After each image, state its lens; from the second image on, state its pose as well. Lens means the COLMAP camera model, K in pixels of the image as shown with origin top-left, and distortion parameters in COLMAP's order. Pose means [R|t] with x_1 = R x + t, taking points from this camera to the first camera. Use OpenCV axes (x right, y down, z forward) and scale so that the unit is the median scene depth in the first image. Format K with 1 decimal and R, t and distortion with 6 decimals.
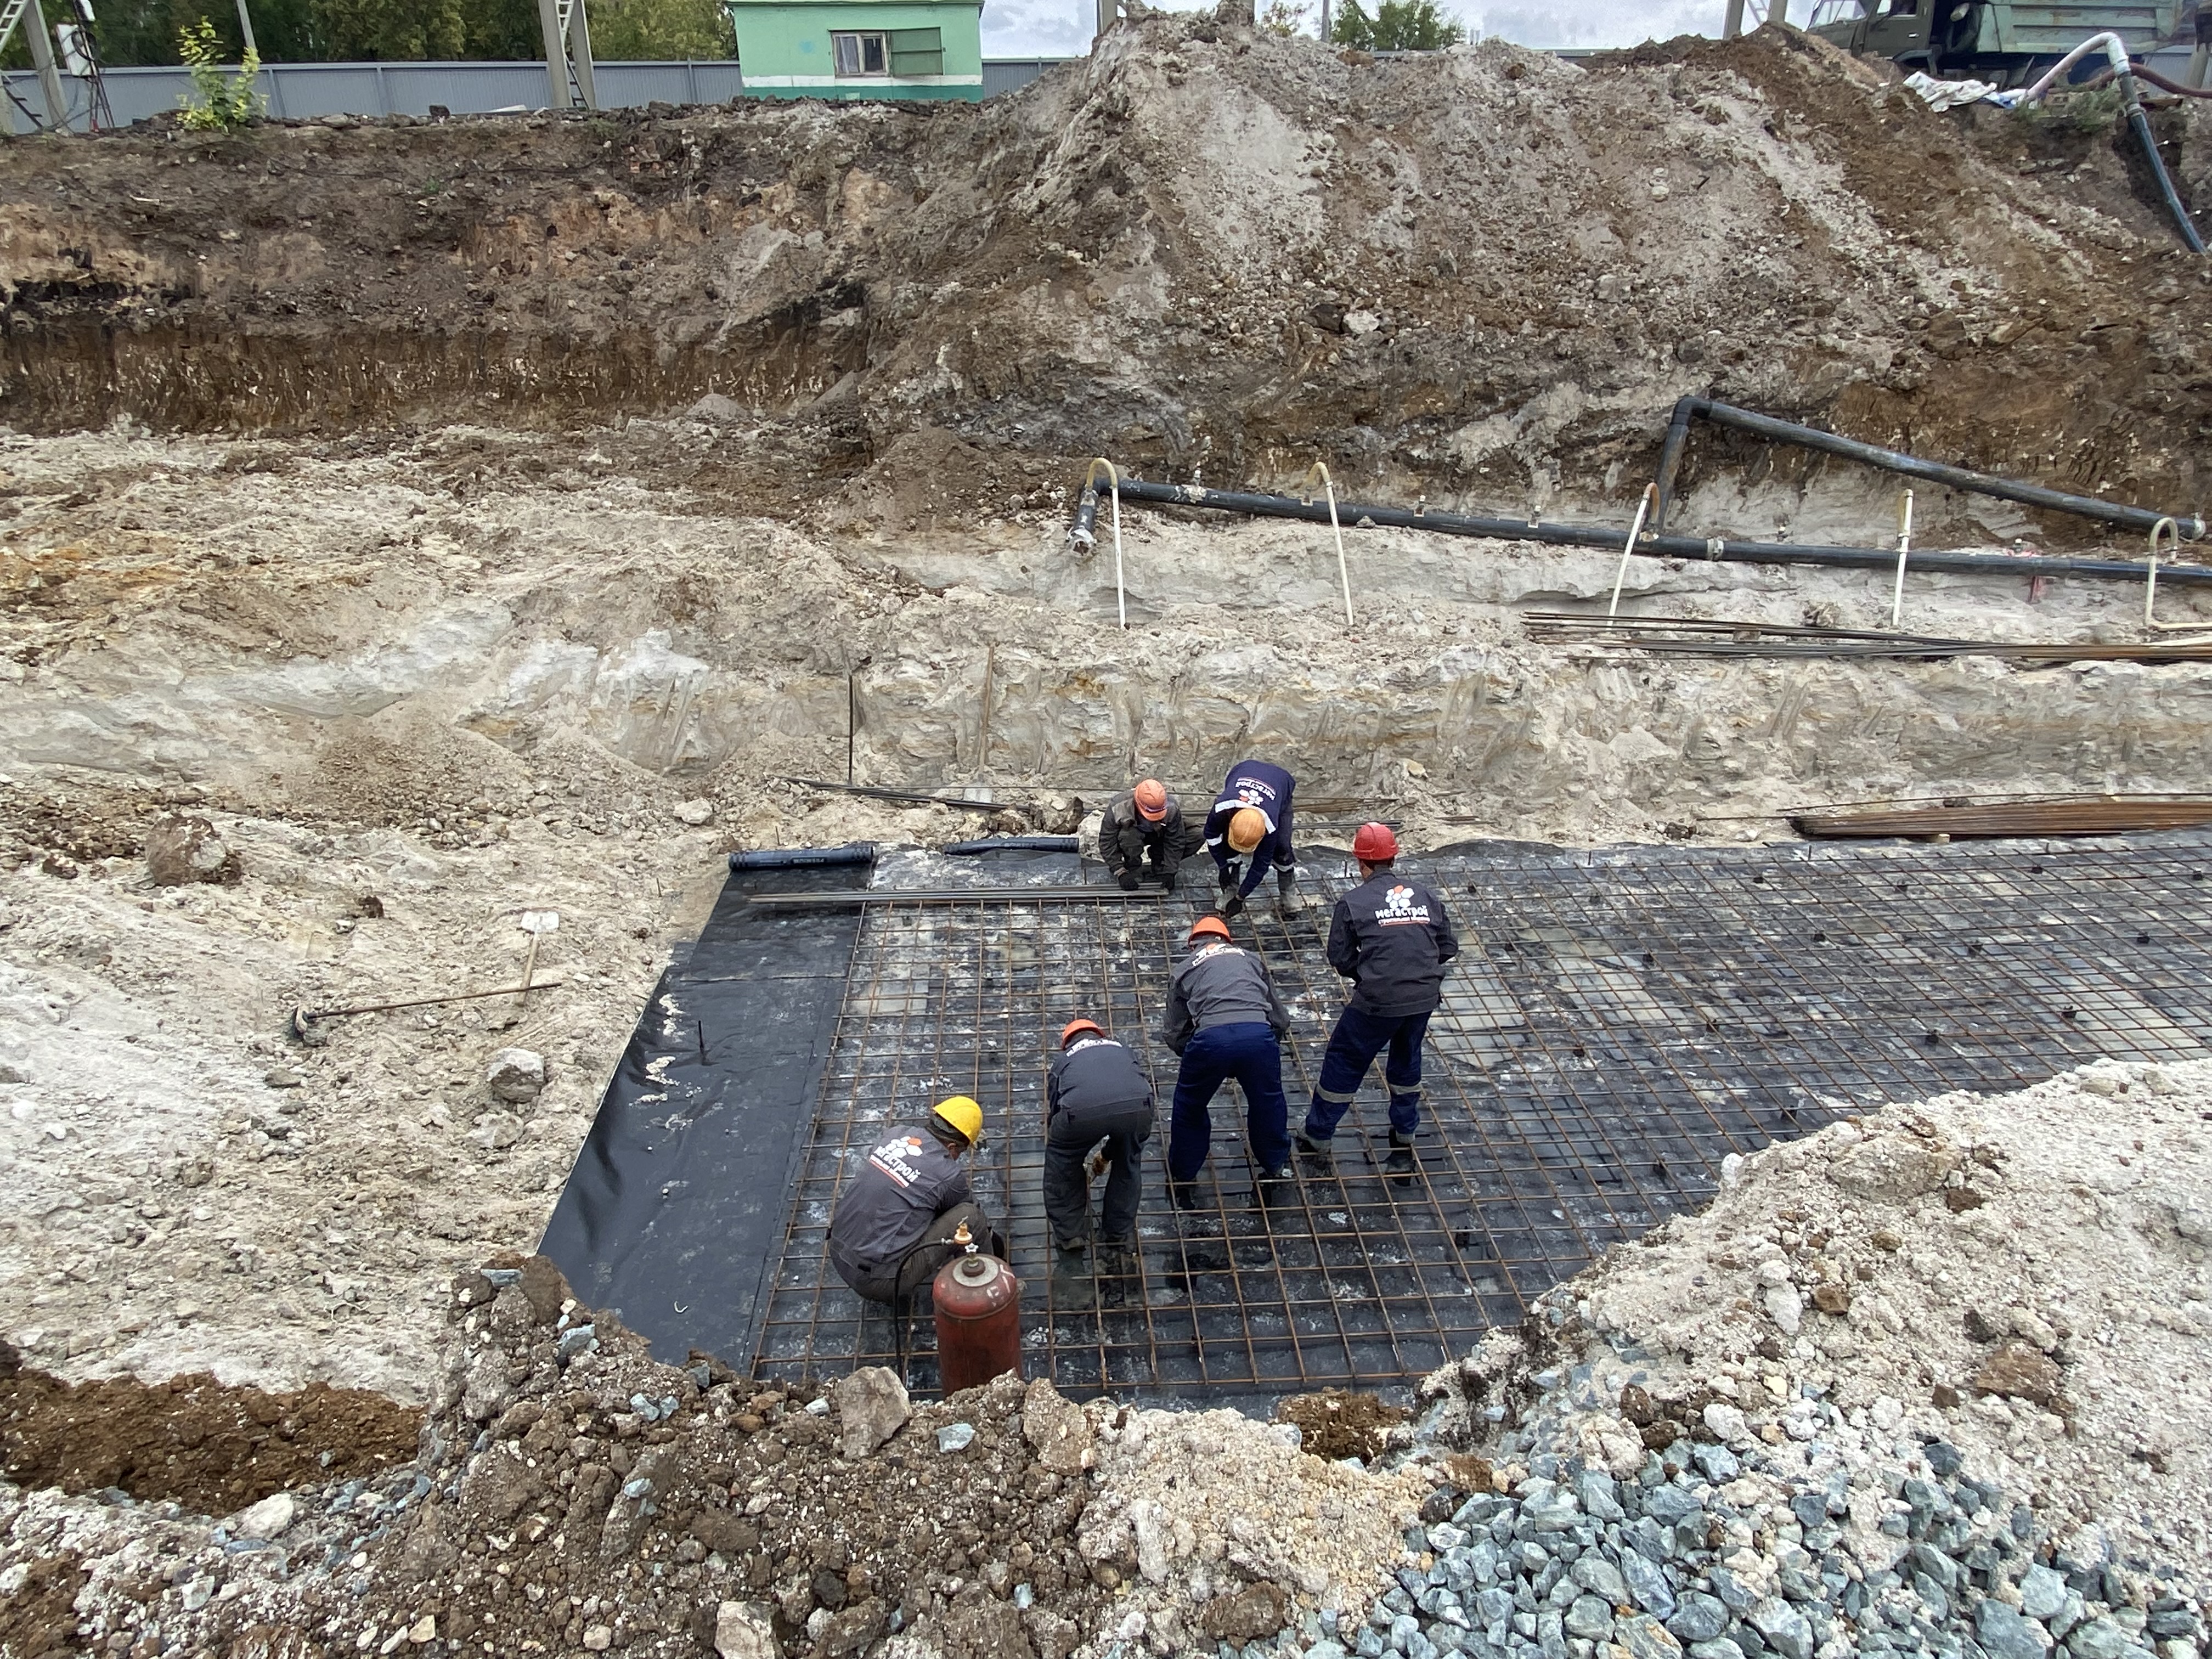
lens RADIAL K [[1351.7, 0, 1100.1], [0, 1351.7, 859.2], [0, 0, 1]] dist [-0.001145, -0.010739]
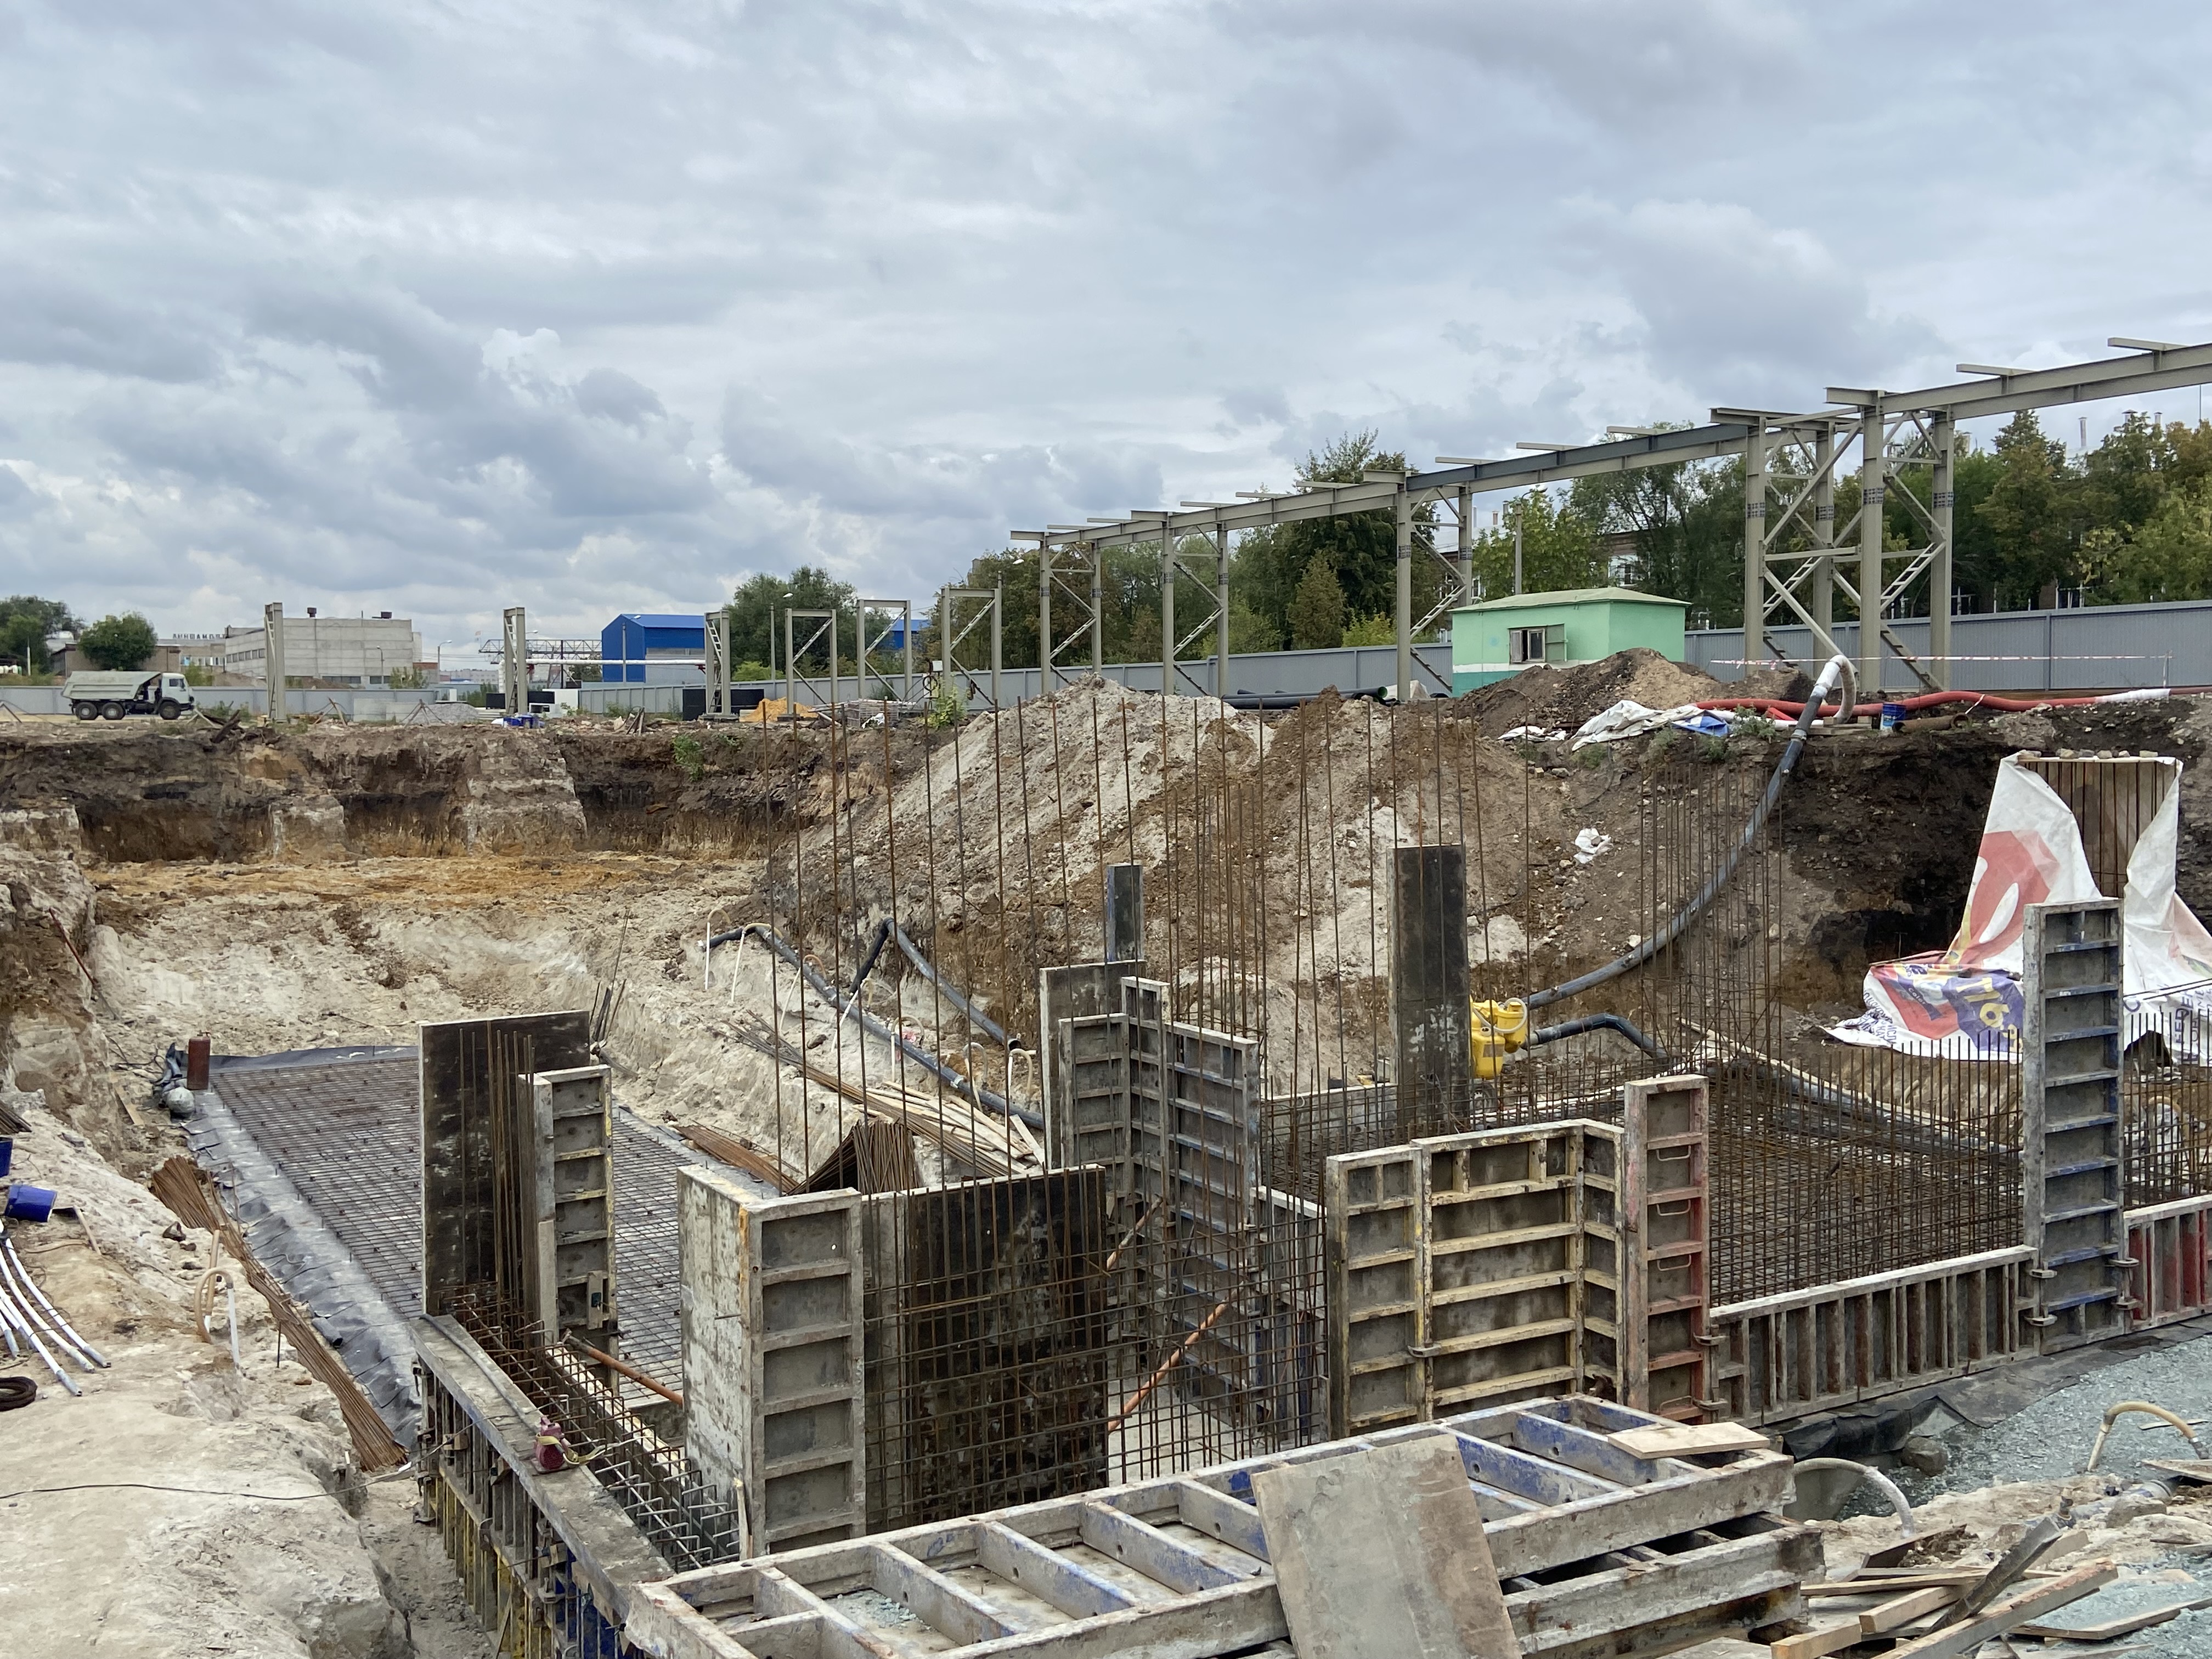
lens RADIAL K [[2045.0, 0, 1101.2], [0, 2045.0, 792.5], [0, 0, 1]] dist [0.077996, 0.000000]
pose [[0.442409, 0.041329, -0.895861, 1.934727], [-0.386216, 0.910339, -0.148731, -0.143714], [0.809389, 0.411796, 0.418704, 0.066209]]
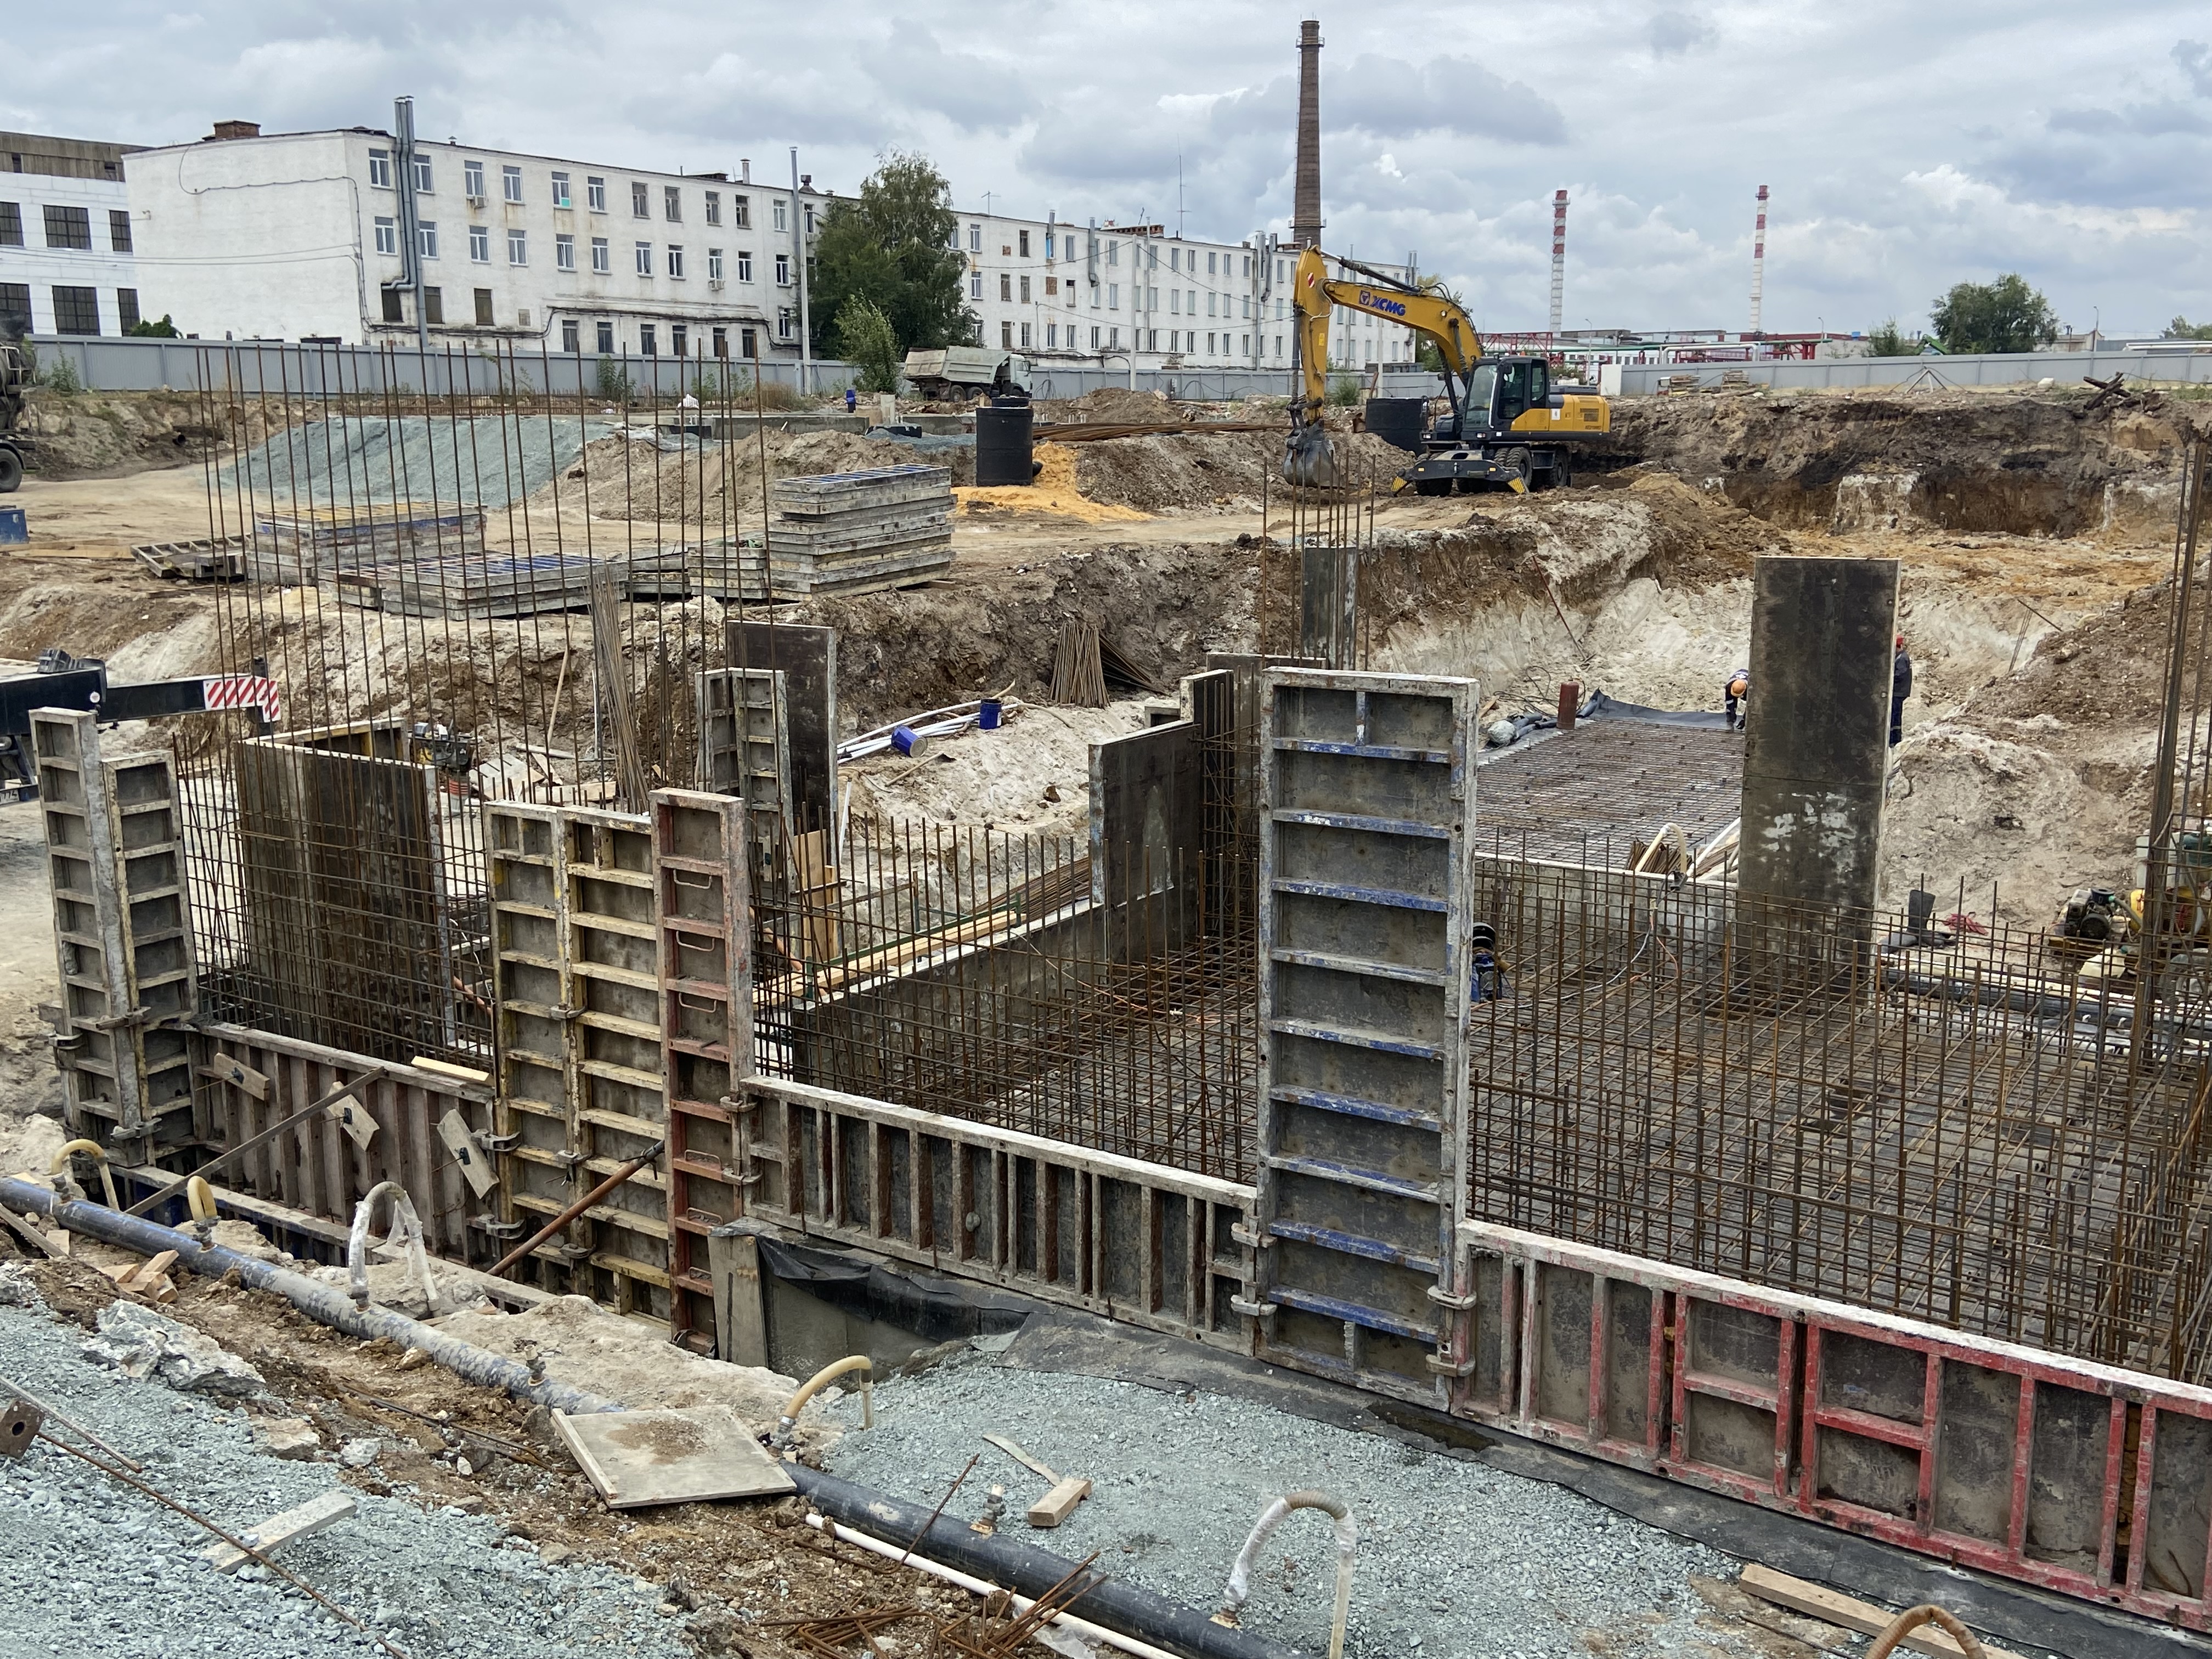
lens RADIAL K [[2045.0, 0, 1099.8], [0, 2045.0, 799.9], [0, 0, 1]] dist [0.077996, 0.000000]
pose [[-0.608230, 0.161847, -0.777086, 1.787518], [-0.335879, 0.834547, 0.436710, -0.525510], [0.719195, 0.526627, -0.453235, 0.898947]]
